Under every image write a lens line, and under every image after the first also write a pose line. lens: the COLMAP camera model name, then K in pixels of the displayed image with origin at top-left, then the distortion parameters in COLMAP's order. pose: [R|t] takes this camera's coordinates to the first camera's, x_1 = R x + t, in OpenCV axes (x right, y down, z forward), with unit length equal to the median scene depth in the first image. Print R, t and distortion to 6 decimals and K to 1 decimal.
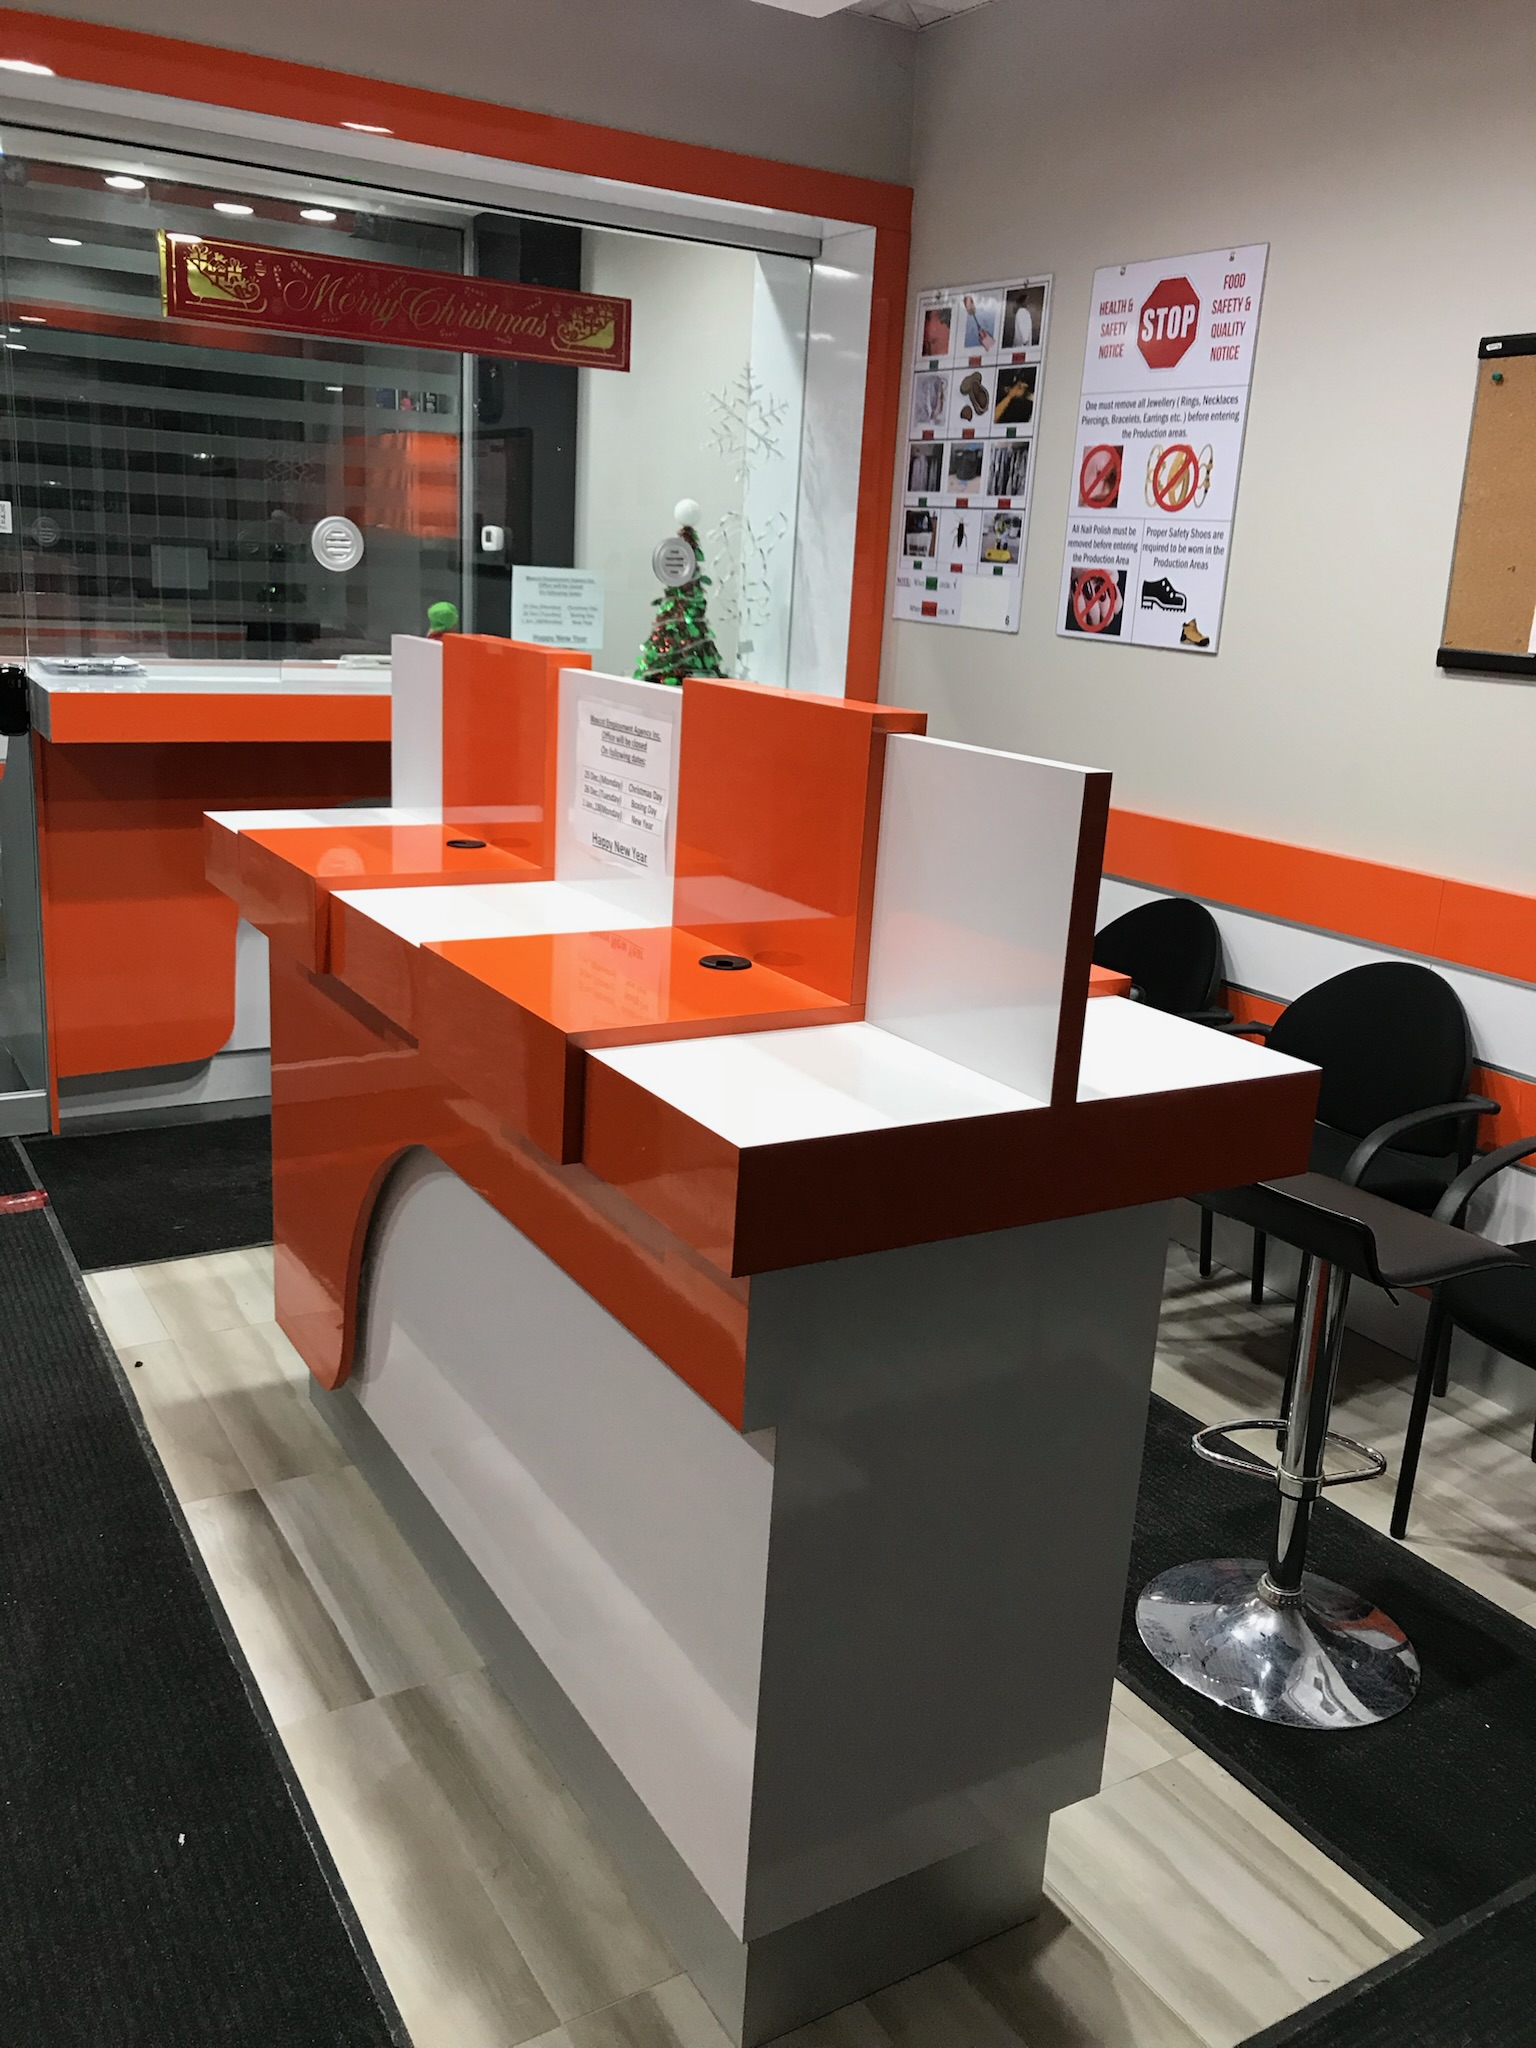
lens RADIAL K [[1688.3, 0, 768.8], [0, 1688.3, 1028.9], [0, 0, 1]] dist [0.059716, -0.086245]
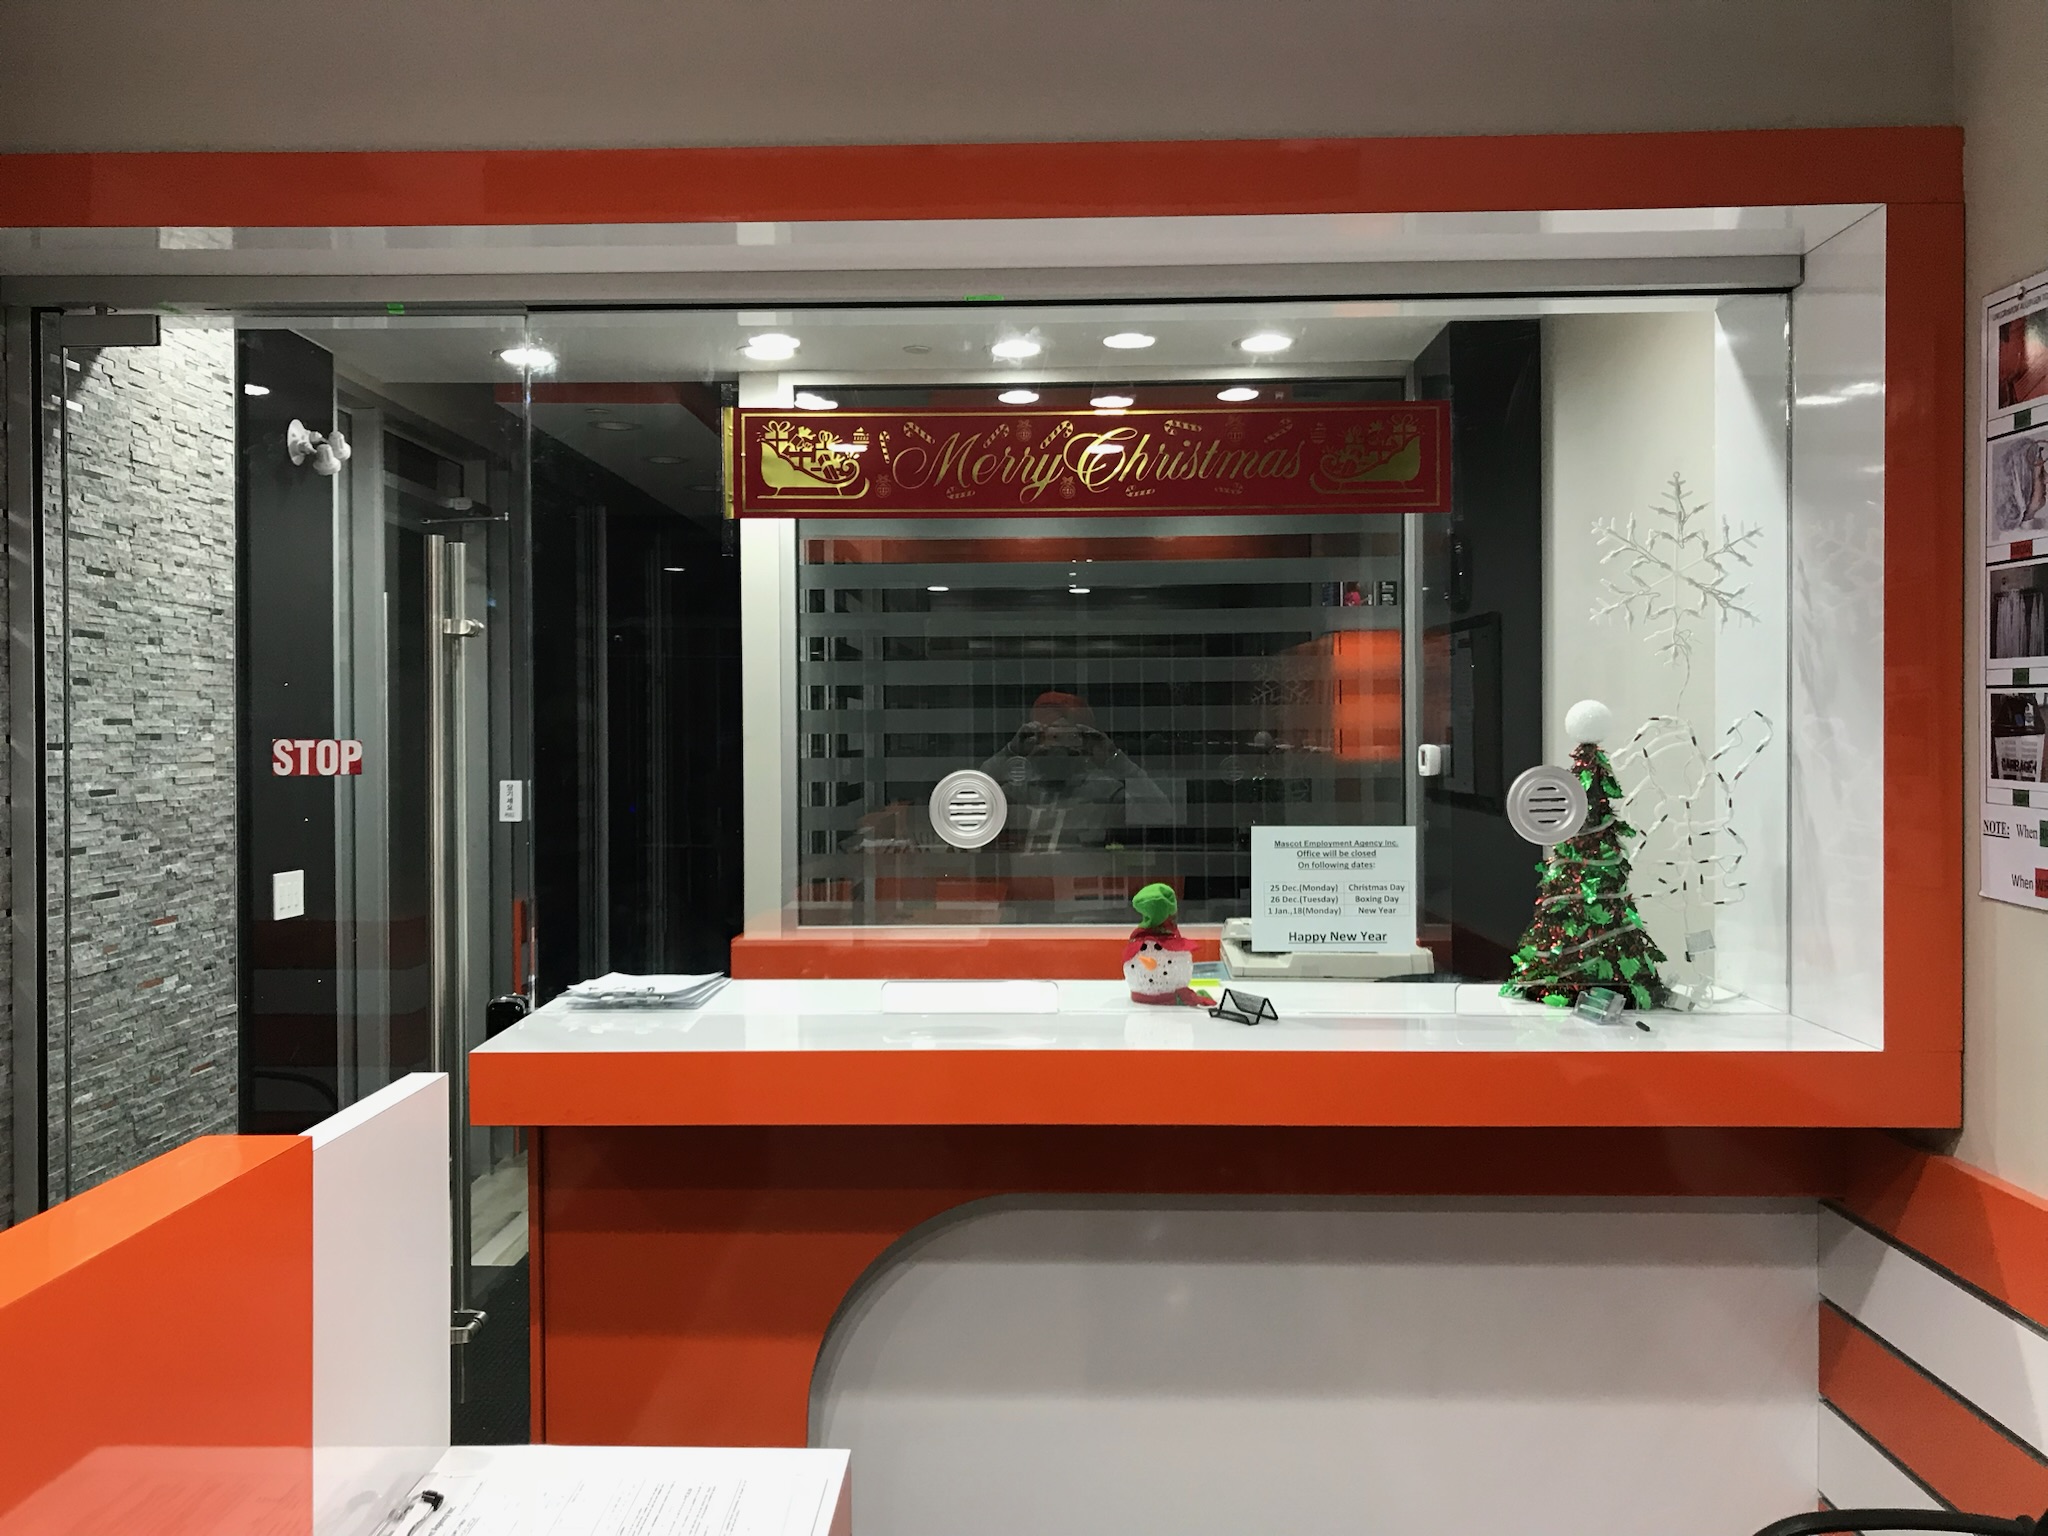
lens RADIAL K [[1688.3, 0, 1021.8], [0, 1688.3, 765.6], [0, 0, 1]] dist [0.059716, -0.086245]
pose [[0.846311, -0.048530, -0.530474, 0.119775], [-0.090455, 0.968286, -0.232893, -0.159611], [0.524953, 0.245084, 0.815081, 0.499338]]
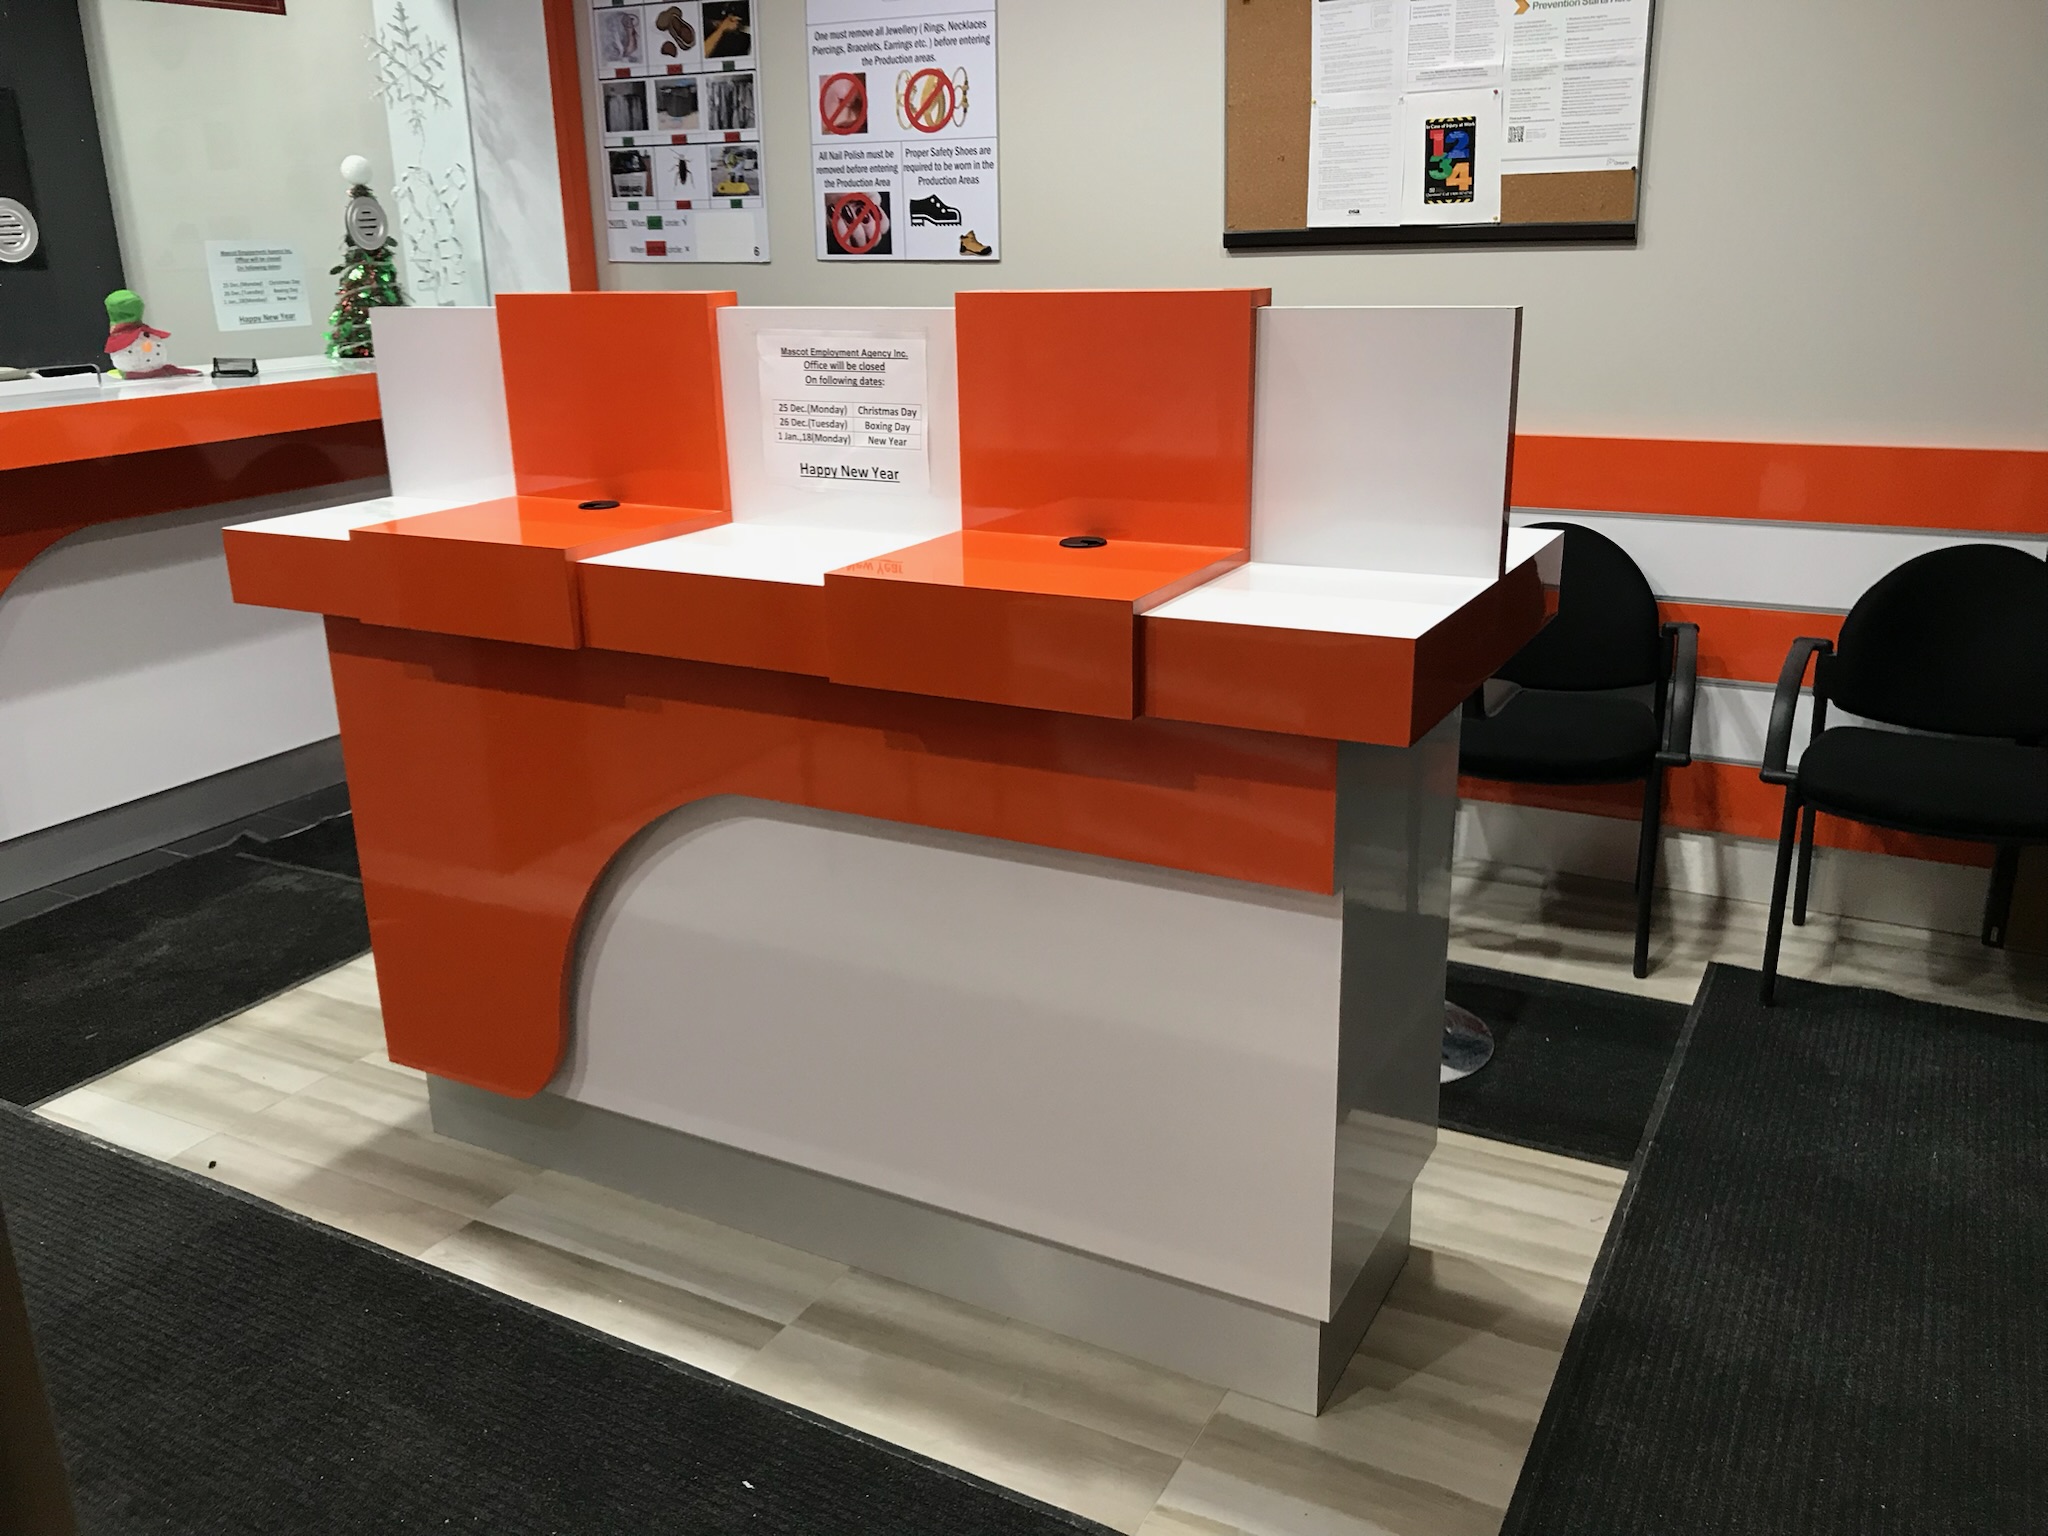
lens RADIAL K [[1666.2, 0, 994.6], [0, 1666.2, 793.9], [0, 0, 1]] dist [0.023217, -0.013645]
pose [[0.867036, -0.234457, 0.439635, -0.275700], [0.204129, 0.972068, 0.115826, -0.007814], [-0.454512, -0.010682, 0.890677, 0.022519]]
